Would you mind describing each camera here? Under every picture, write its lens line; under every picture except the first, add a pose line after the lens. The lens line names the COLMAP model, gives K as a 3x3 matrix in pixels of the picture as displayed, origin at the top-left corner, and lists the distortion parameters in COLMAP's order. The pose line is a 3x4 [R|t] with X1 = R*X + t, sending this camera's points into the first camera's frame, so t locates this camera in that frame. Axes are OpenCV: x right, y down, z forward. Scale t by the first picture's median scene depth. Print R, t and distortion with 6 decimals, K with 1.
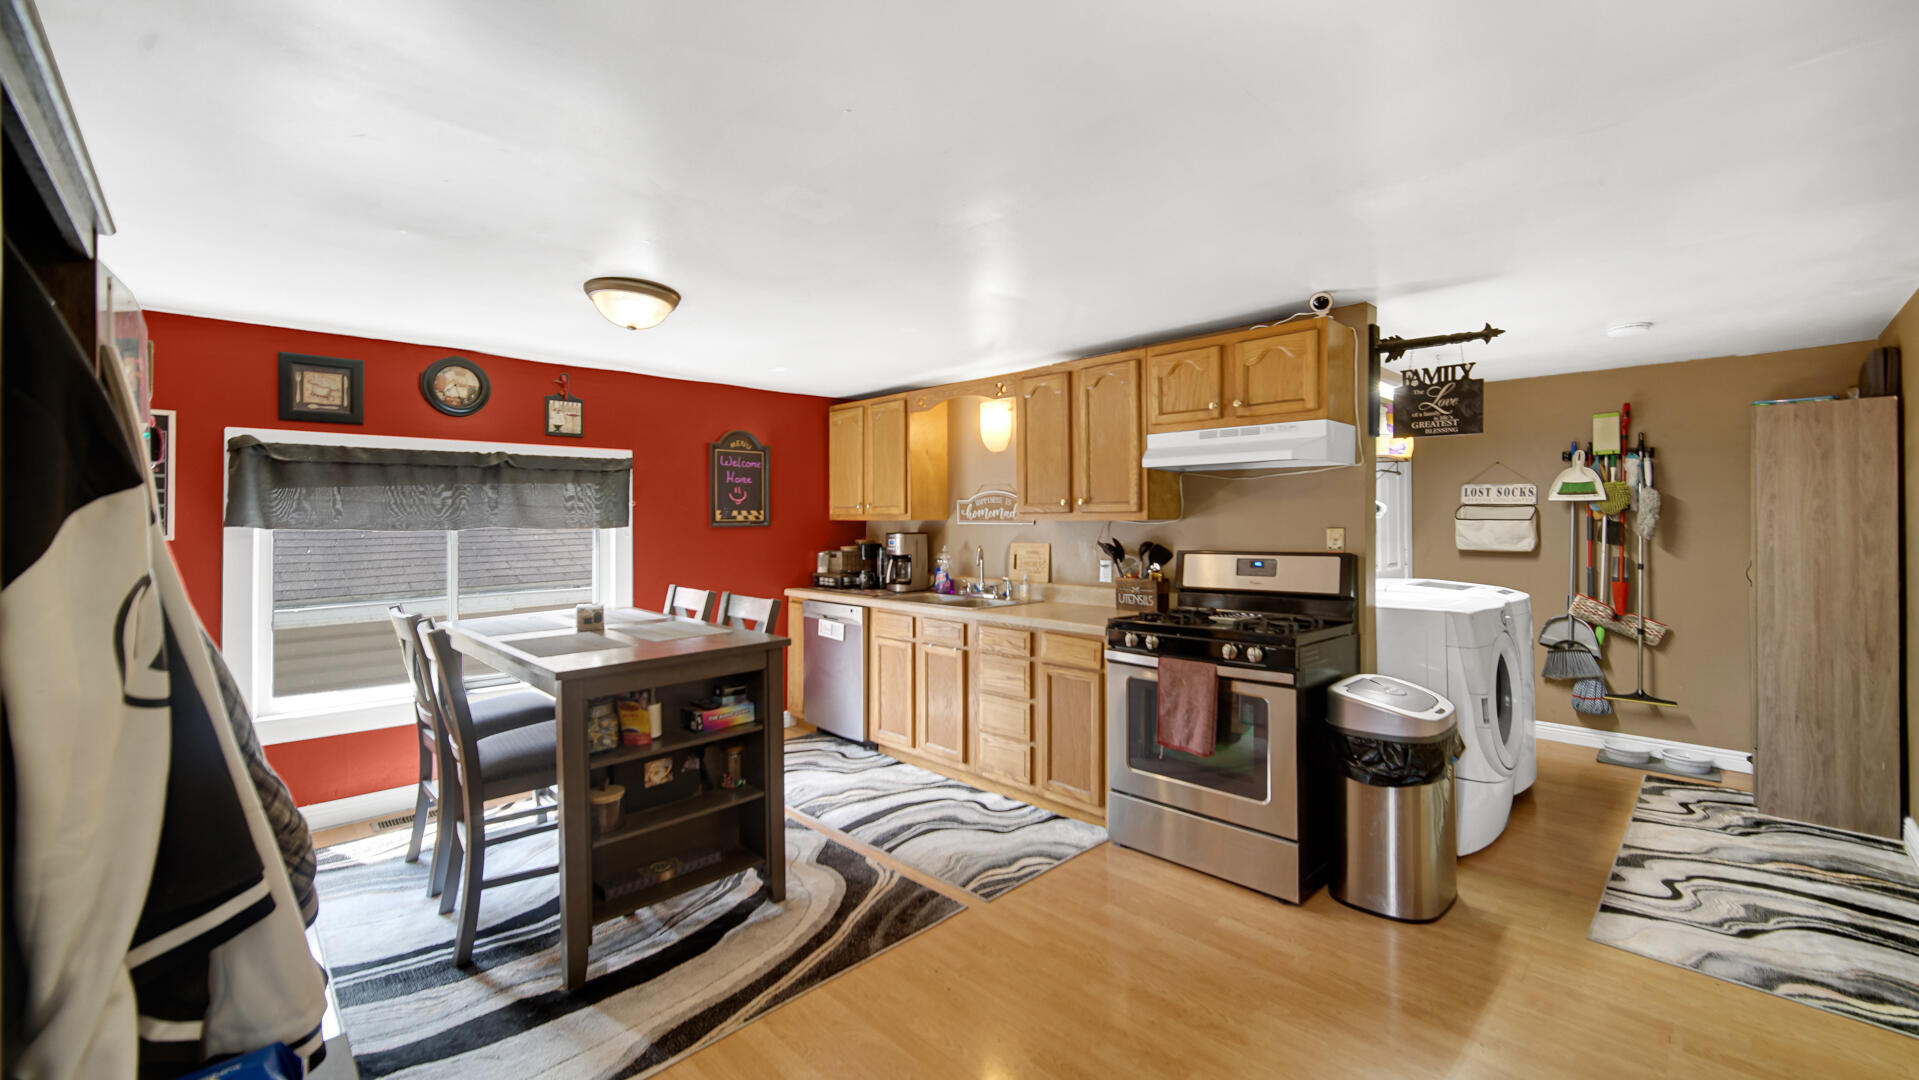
lens RADIAL K [[763.4, 0, 957.6], [0, 763.4, 511.8], [0, 0, 1]] dist [0.003376, -0.000712]
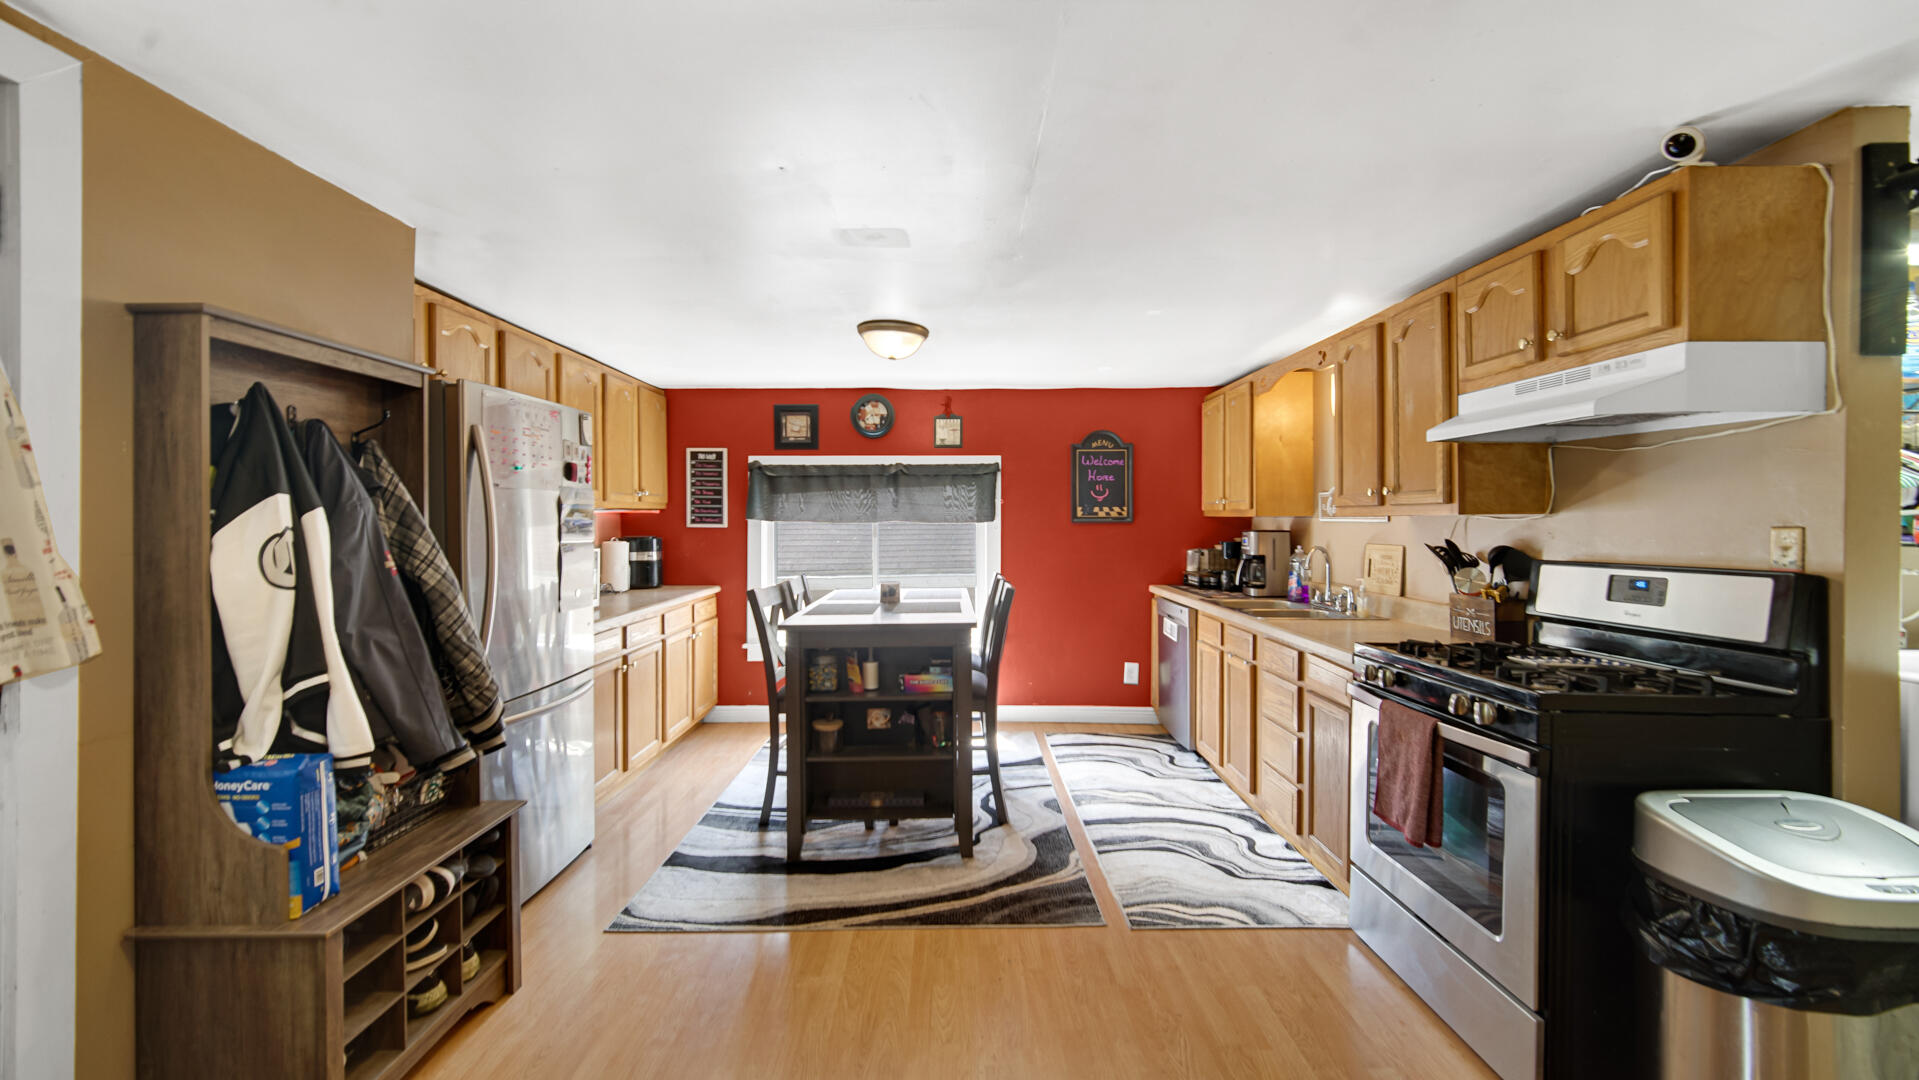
lens RADIAL K [[763.4, 0, 955.9], [0, 763.4, 516.2], [0, 0, 1]] dist [0.003376, -0.000712]
pose [[0.716263, 0.000207, -0.697831, 0.411360], [0.004540, 0.999977, 0.004957, 0.006662], [0.697816, -0.006718, 0.716246, 0.154275]]
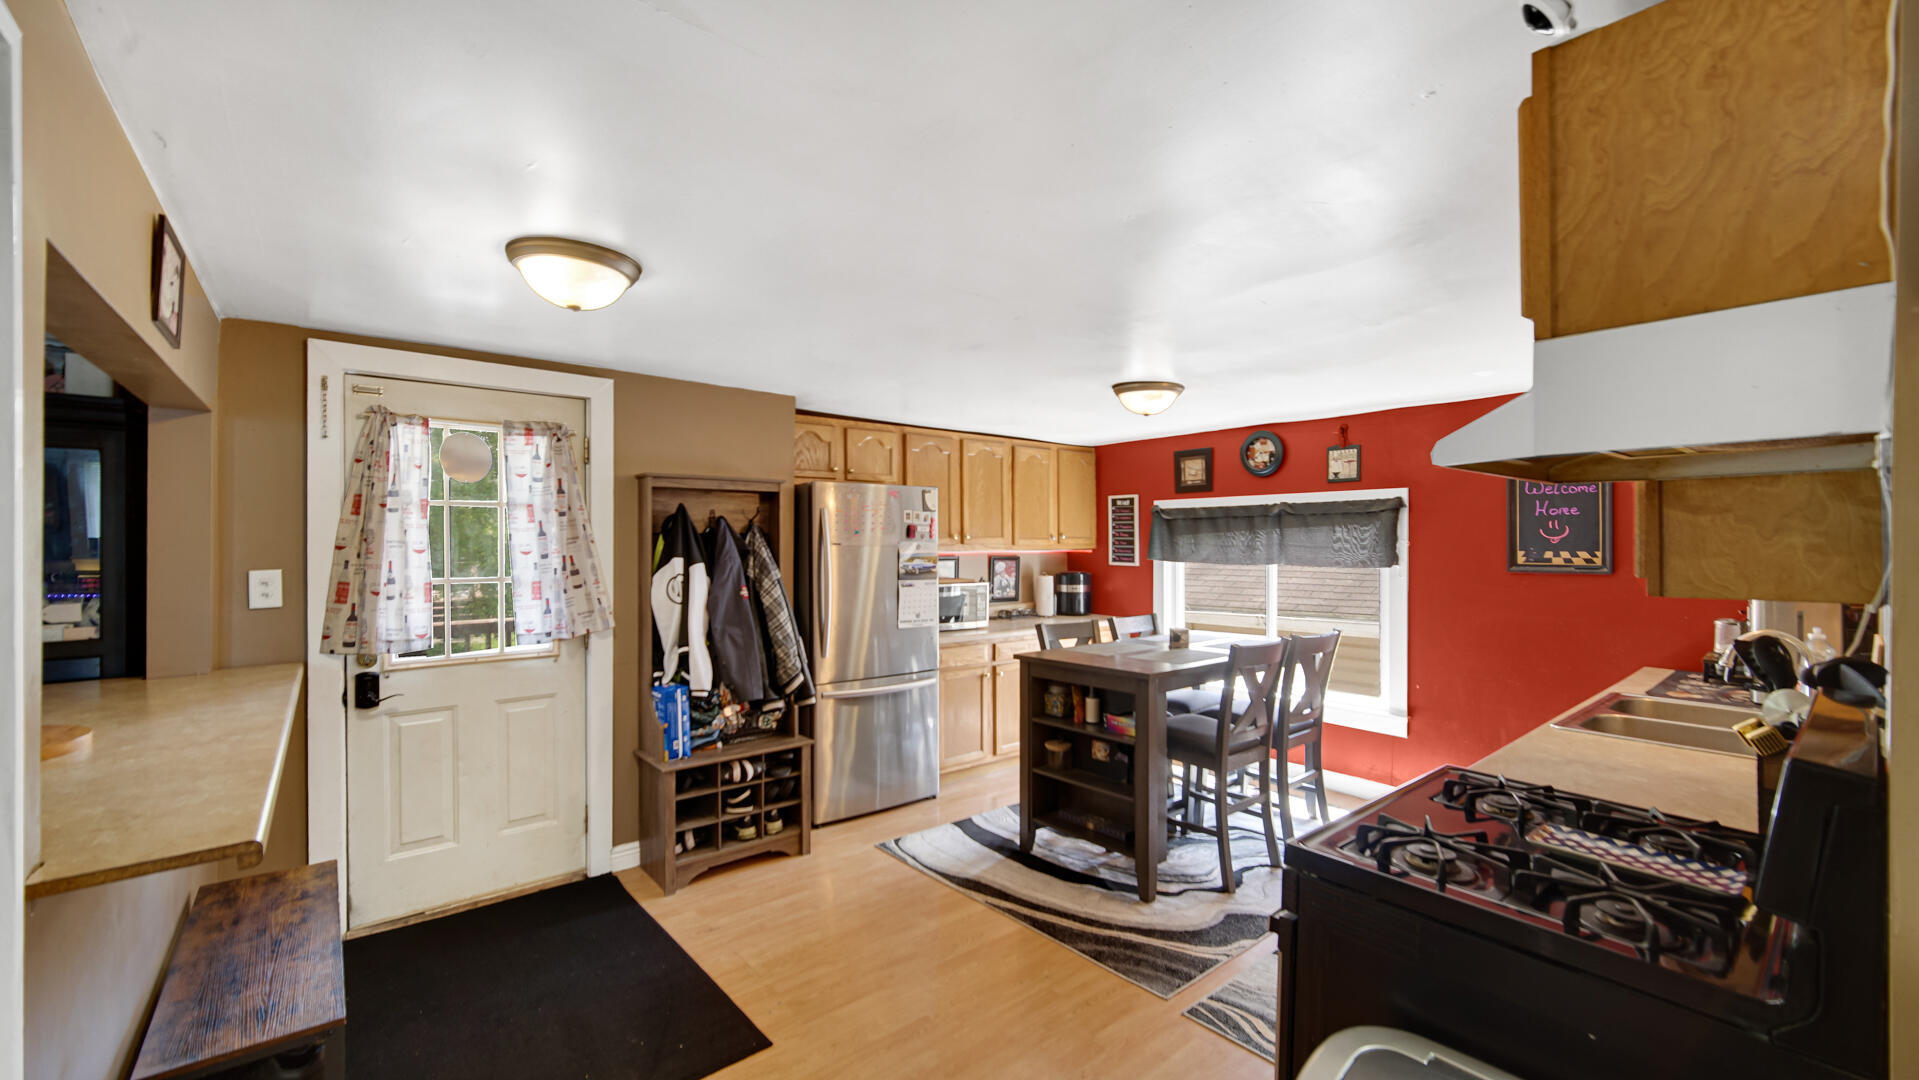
lens RADIAL K [[763.4, 0, 945.8], [0, 763.4, 539.4], [0, 0, 1]] dist [0.003376, -0.000712]
pose [[-0.091999, 0.000626, -0.995759, 0.723686], [0.009799, 0.999952, -0.000277, -0.026338], [0.995711, -0.009783, -0.092001, 0.633870]]
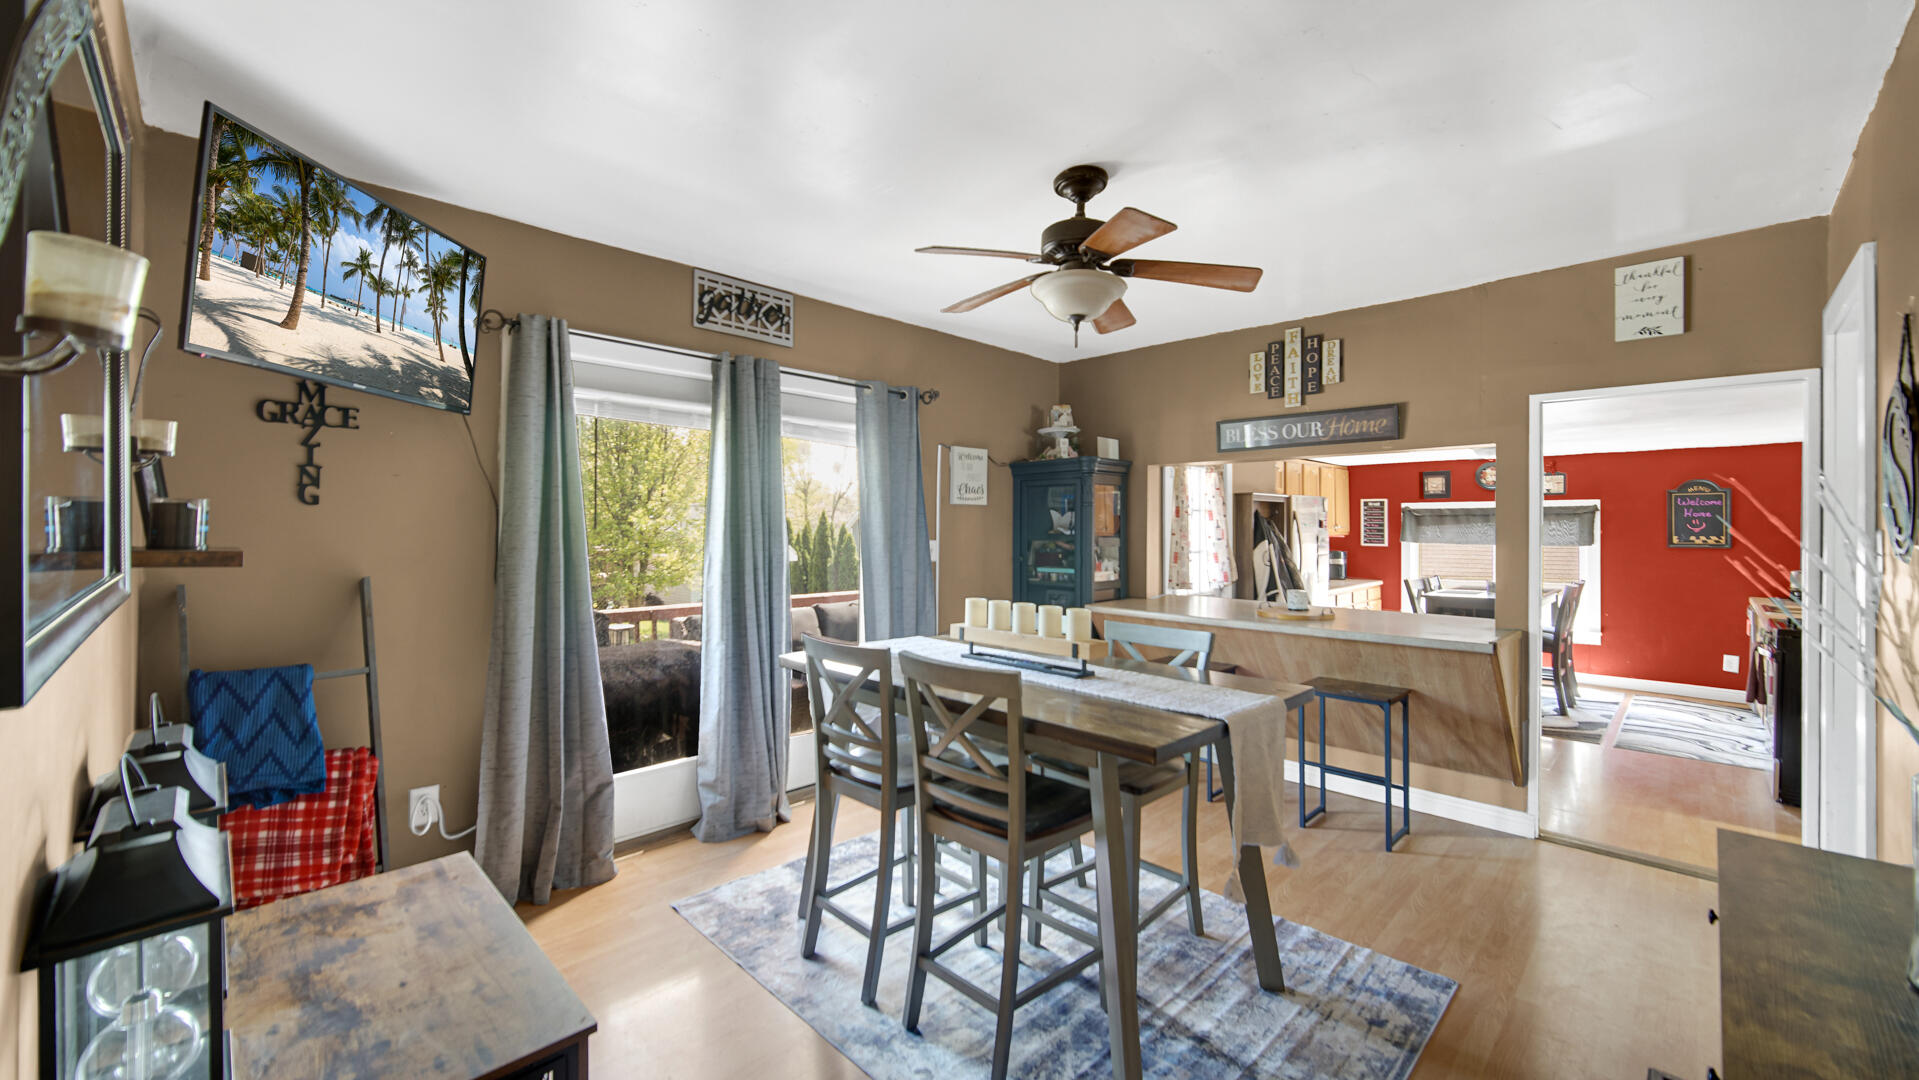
lens RADIAL K [[763.4, 0, 953.0], [0, 763.4, 522.1], [0, 0, 1]] dist [0.003376, -0.000712]
pose [[0.013748, -0.002127, -0.999903, 1.503647], [0.007262, 0.999972, -0.002027, -0.047809], [0.999879, -0.007234, 0.013763, -0.527008]]
